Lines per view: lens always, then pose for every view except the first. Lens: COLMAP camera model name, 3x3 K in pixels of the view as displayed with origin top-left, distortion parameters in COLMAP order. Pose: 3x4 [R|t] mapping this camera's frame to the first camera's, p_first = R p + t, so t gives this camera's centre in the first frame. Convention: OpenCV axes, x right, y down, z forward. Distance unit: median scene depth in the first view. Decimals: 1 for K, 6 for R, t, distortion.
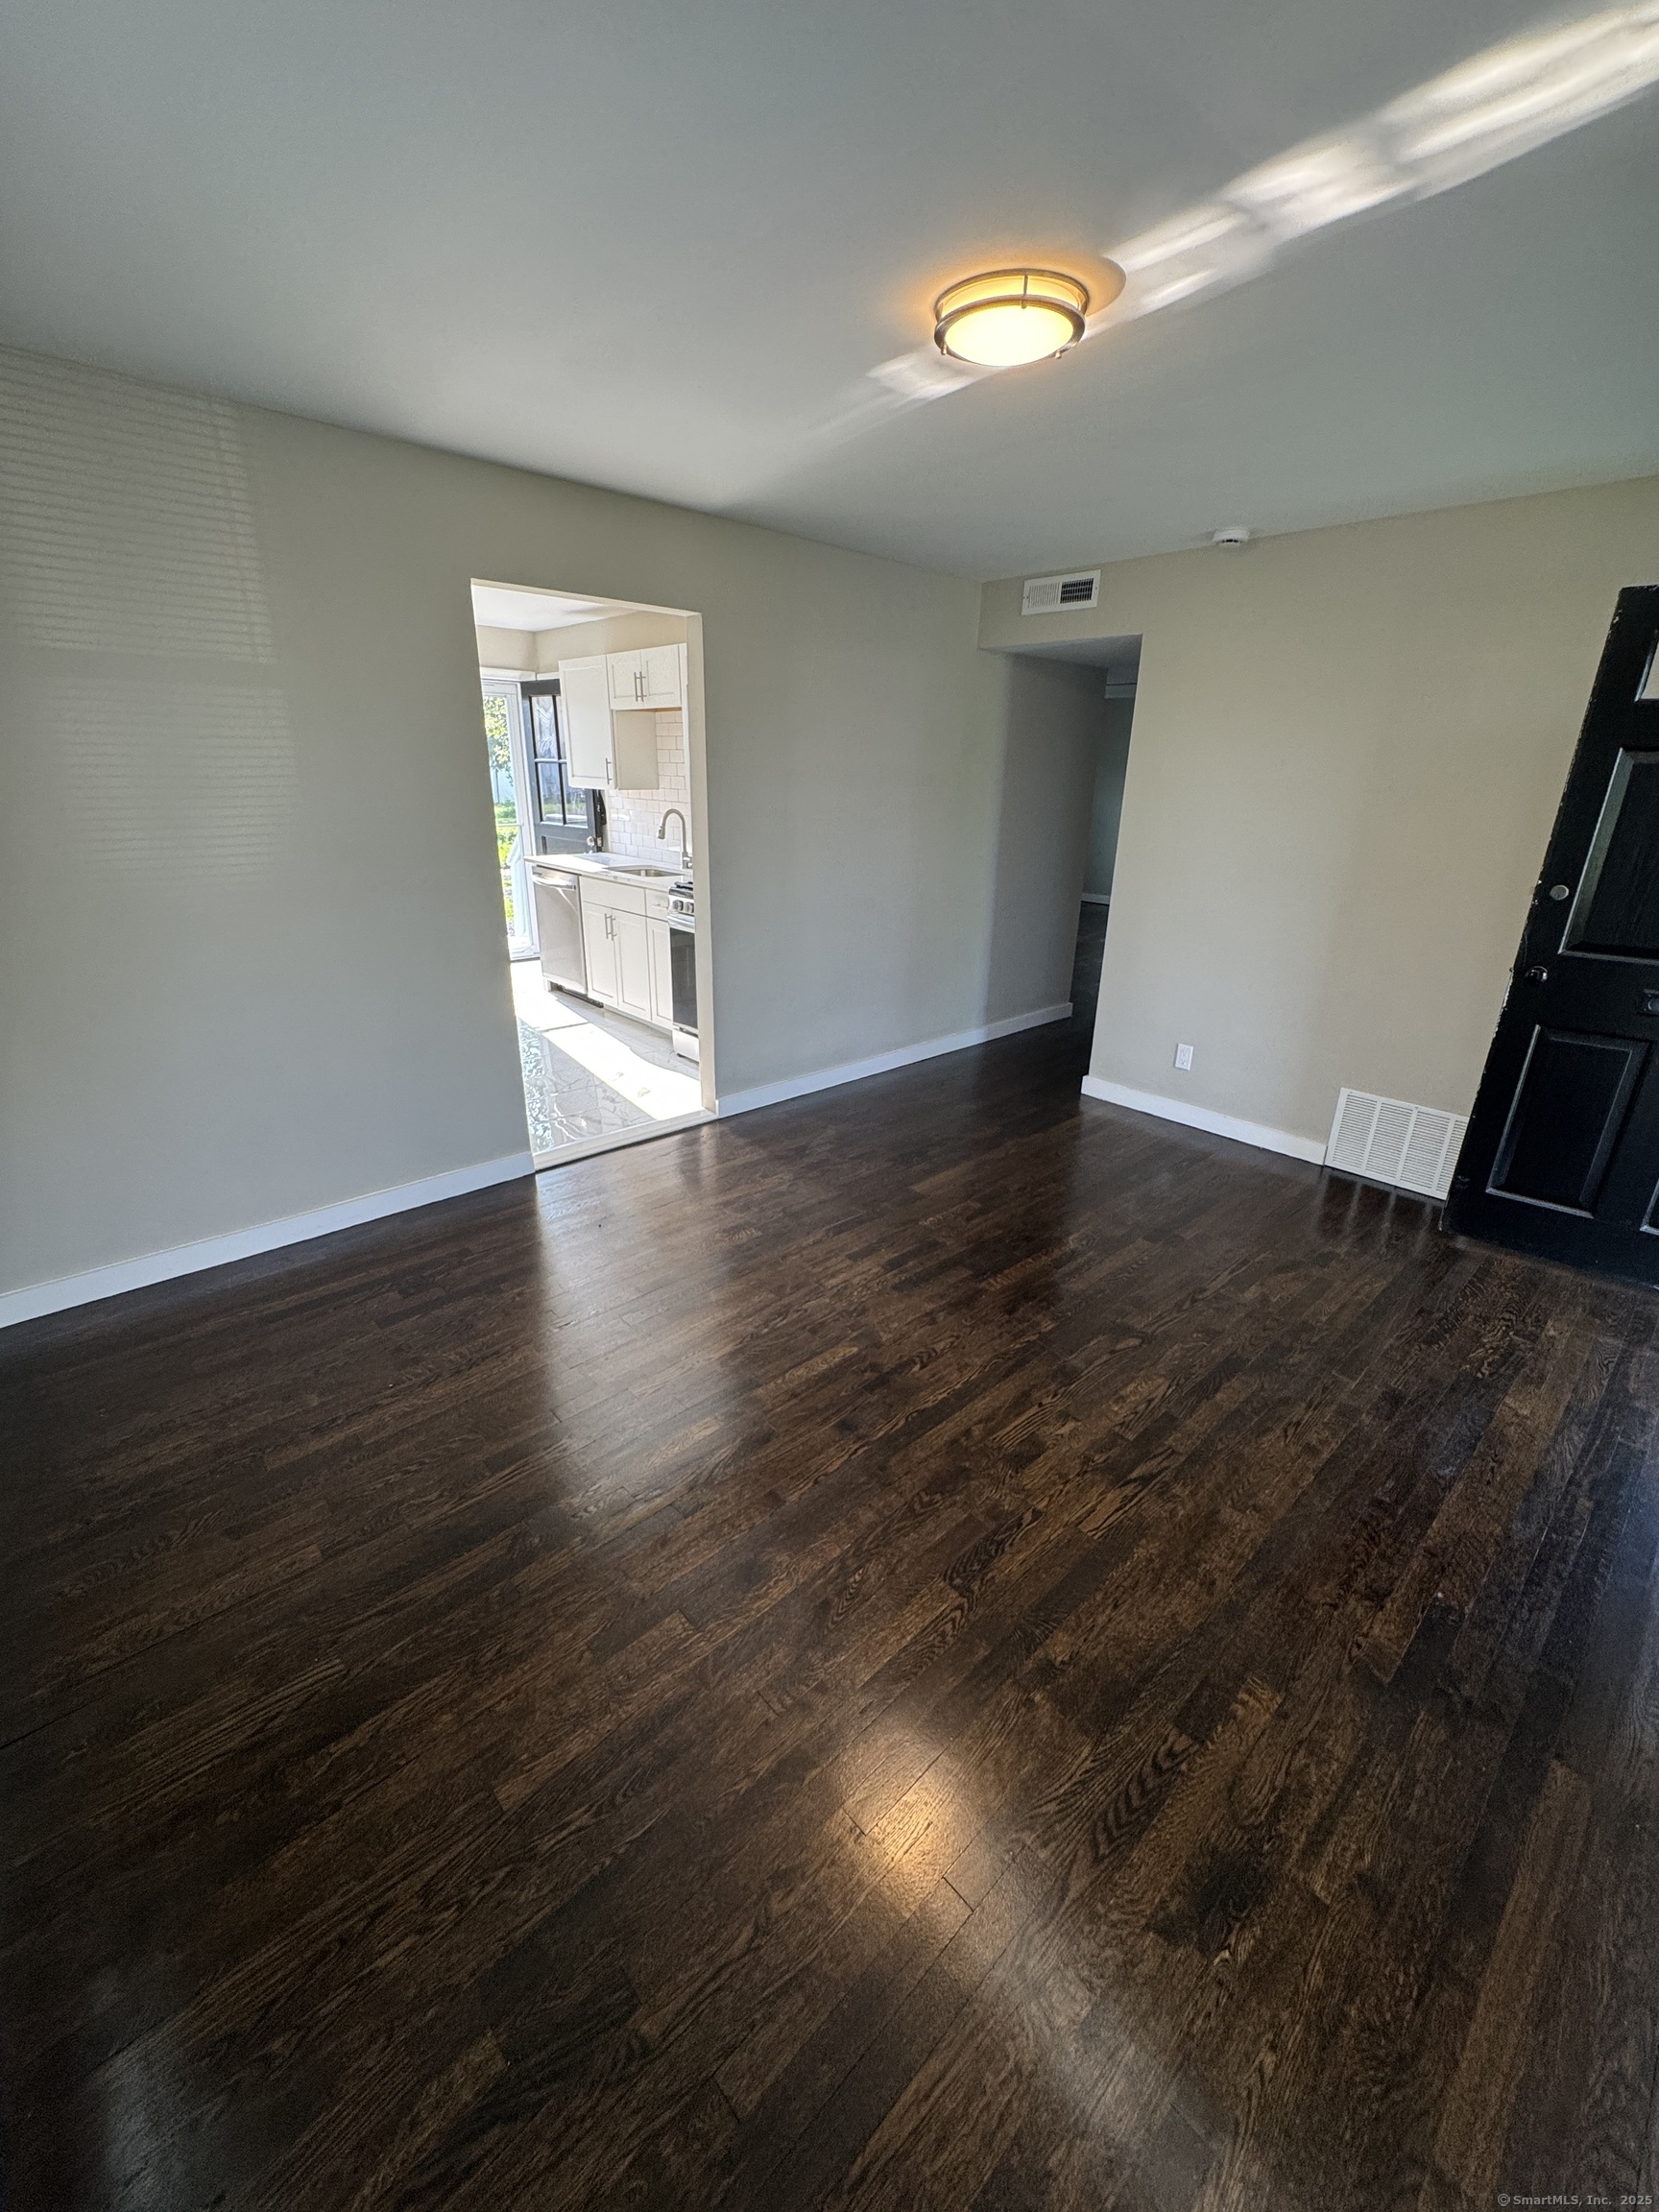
lens RADIAL K [[906.2, 0, 822.7], [0, 906.2, 1091.0], [0, 0, 1]] dist [-0.000211, 0.000233]
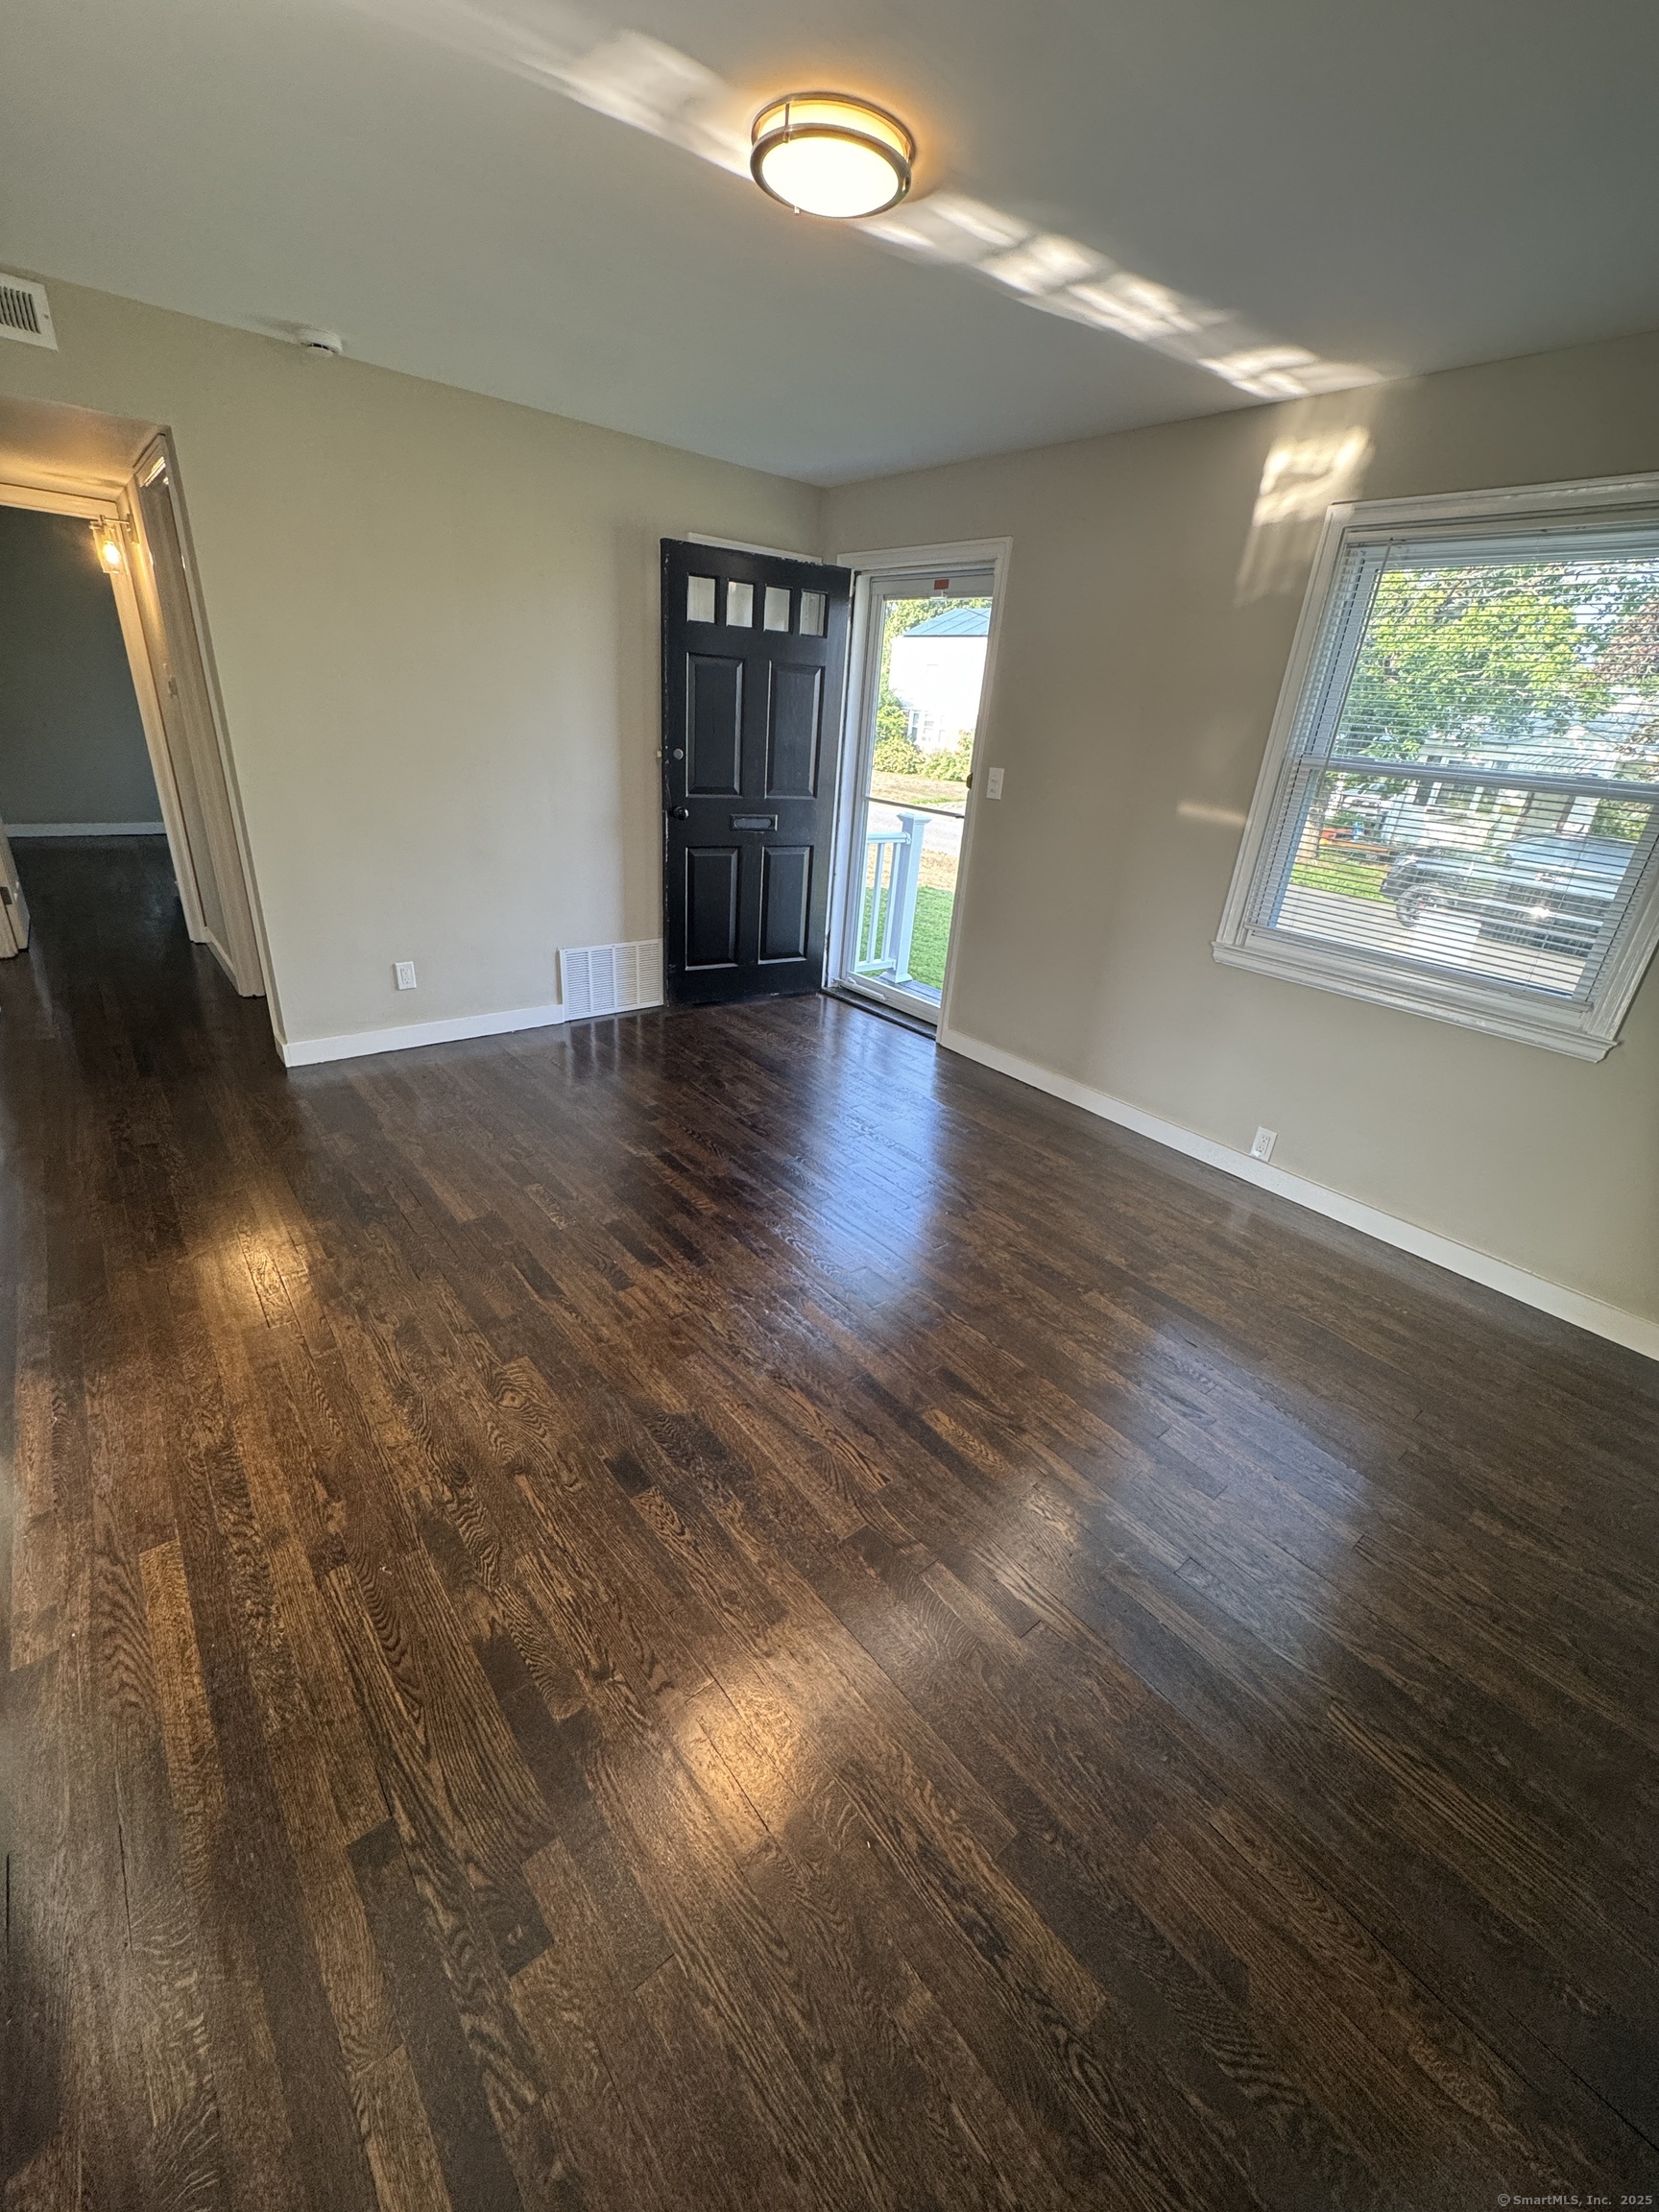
lens RADIAL K [[894.4, 0, 826.0], [0, 894.4, 1103.3], [0, 0, 1]] dist [-0.004484, 0.000191]
pose [[0.046619, -0.418386, 0.907072, -0.652536], [0.267216, 0.880189, 0.392253, -0.238288], [-0.962508, 0.224098, 0.152833, 0.707535]]
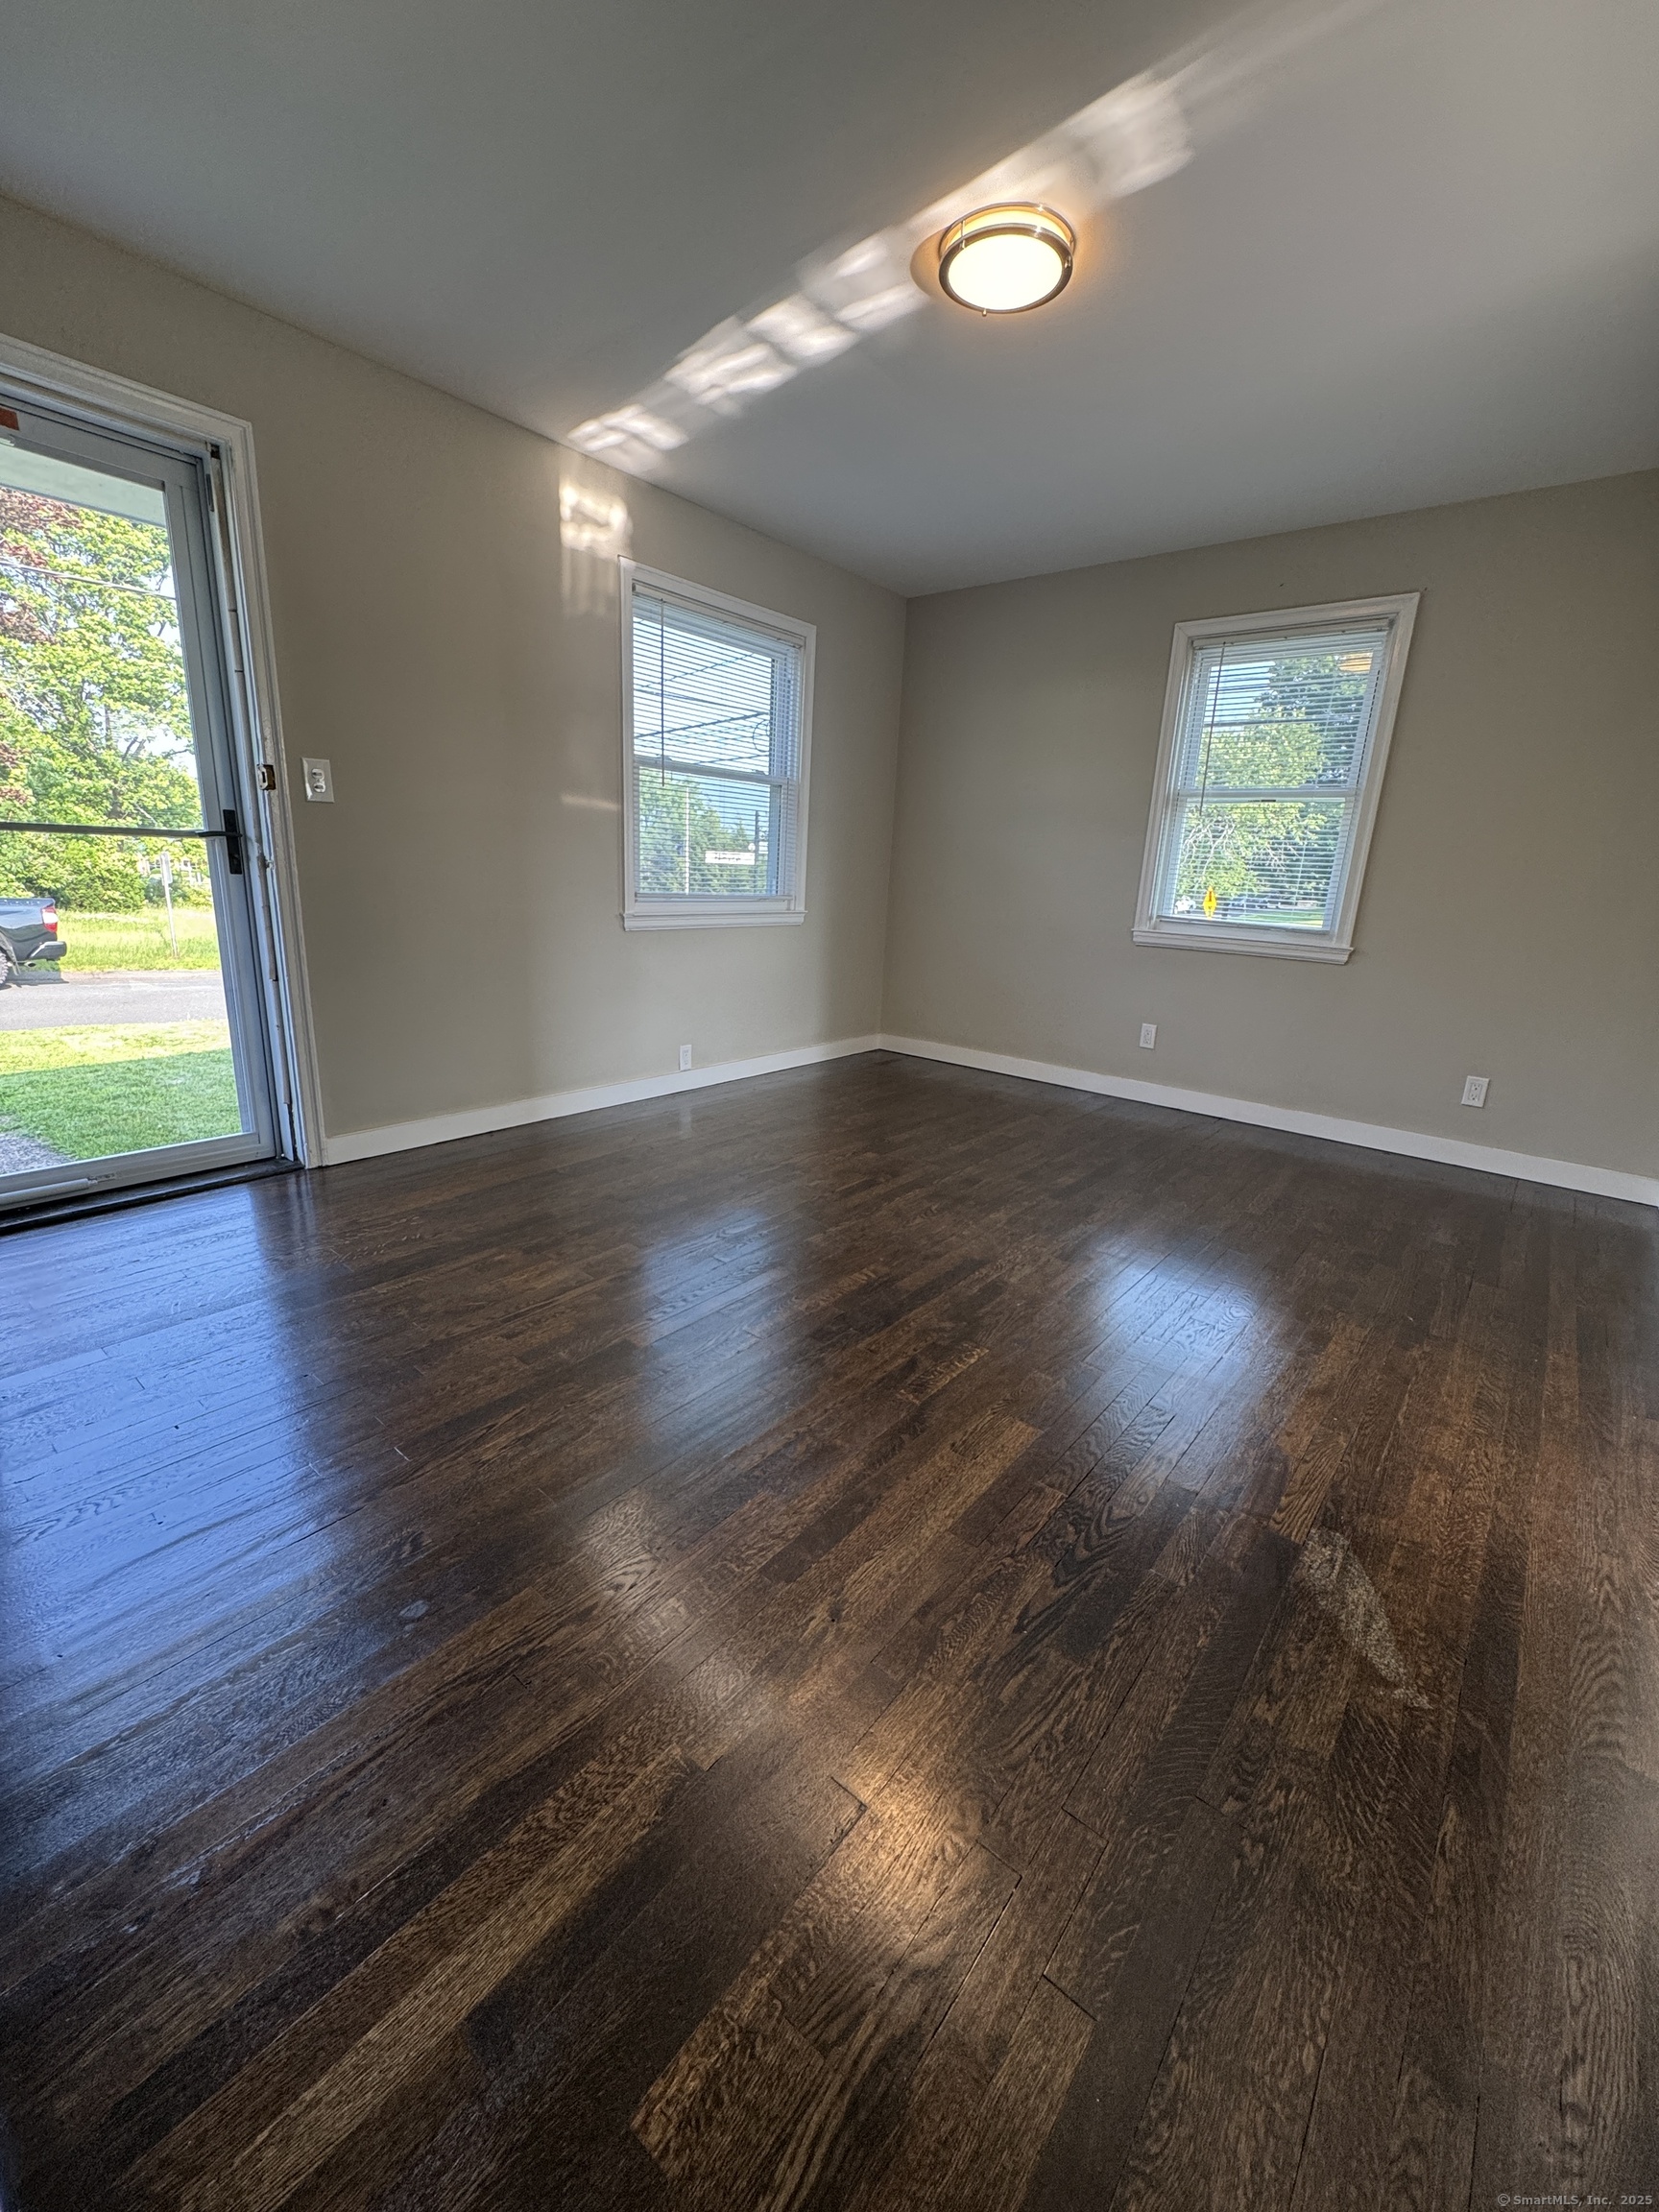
lens RADIAL K [[883.7, 0, 840.2], [0, 883.7, 1090.5], [0, 0, 1]] dist [-0.001639, 0.000003]
pose [[-0.986635, -0.023059, -0.161306, 0.355152], [-0.110419, 0.822605, 0.557789, -0.380489], [0.119829, 0.568145, -0.814157, 1.578582]]
